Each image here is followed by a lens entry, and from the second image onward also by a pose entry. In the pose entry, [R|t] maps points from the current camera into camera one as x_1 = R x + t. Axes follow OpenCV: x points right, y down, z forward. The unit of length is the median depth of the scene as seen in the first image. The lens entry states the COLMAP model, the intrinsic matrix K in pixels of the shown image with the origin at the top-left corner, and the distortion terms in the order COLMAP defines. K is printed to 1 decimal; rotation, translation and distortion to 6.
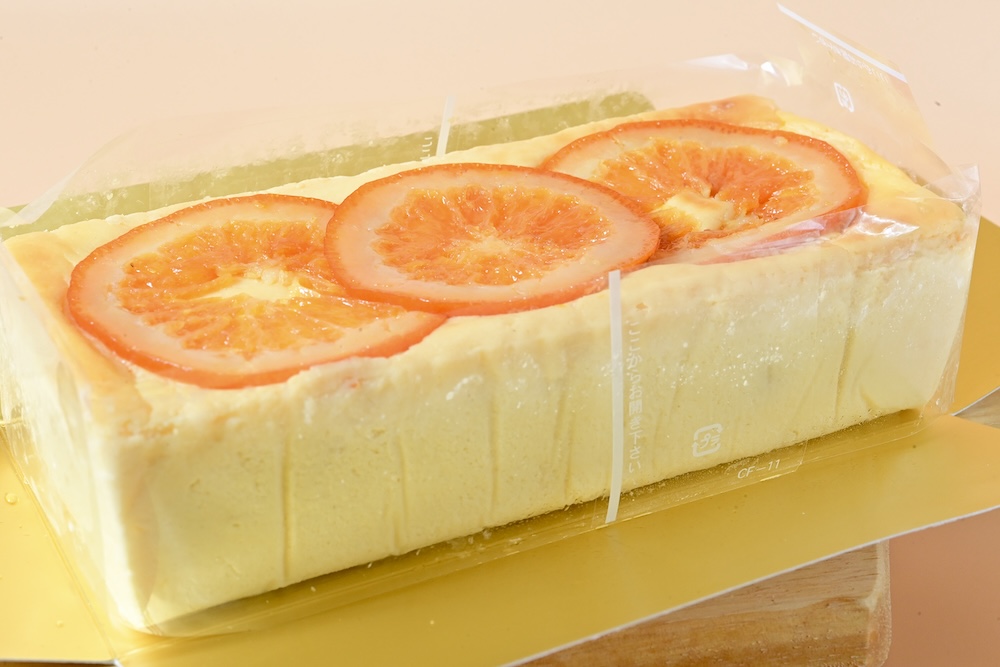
lens RADIAL K [[1860.4, 0, 500.0], [0, 1860.4, 333.5], [0, 0, 1]] dist [0.015727, 0.022716]
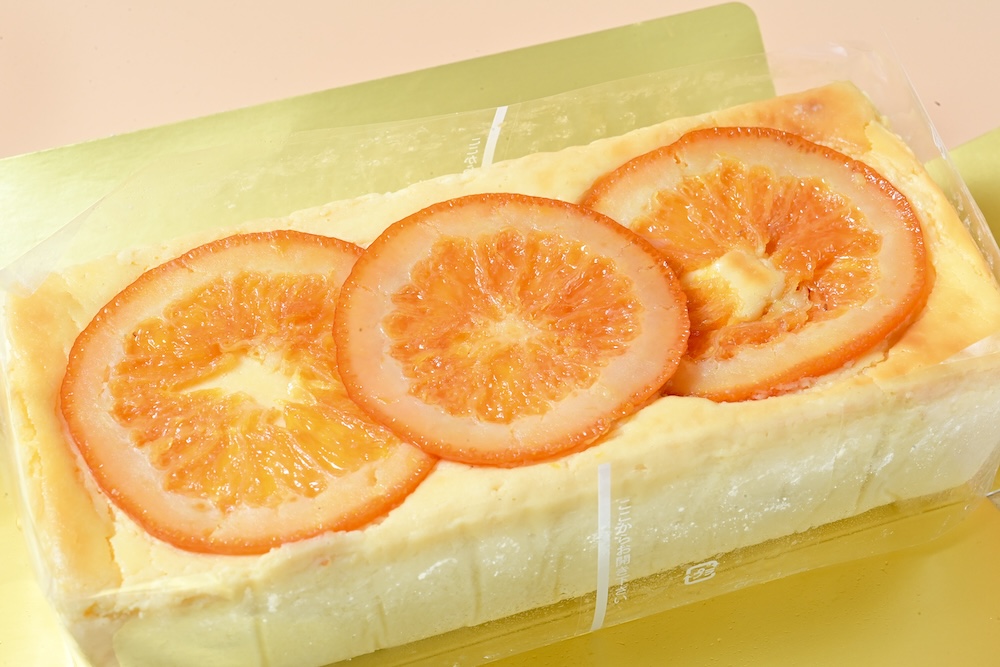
lens RADIAL K [[1860.4, 0, 500.0], [0, 1860.4, 333.5], [0, 0, 1]] dist [0.015727, 0.022716]
pose [[0.987928, 0.122098, -0.095342, 0.083356], [-0.075357, 0.916505, 0.392862, -0.428517], [0.135349, -0.380935, 0.914642, 0.131595]]
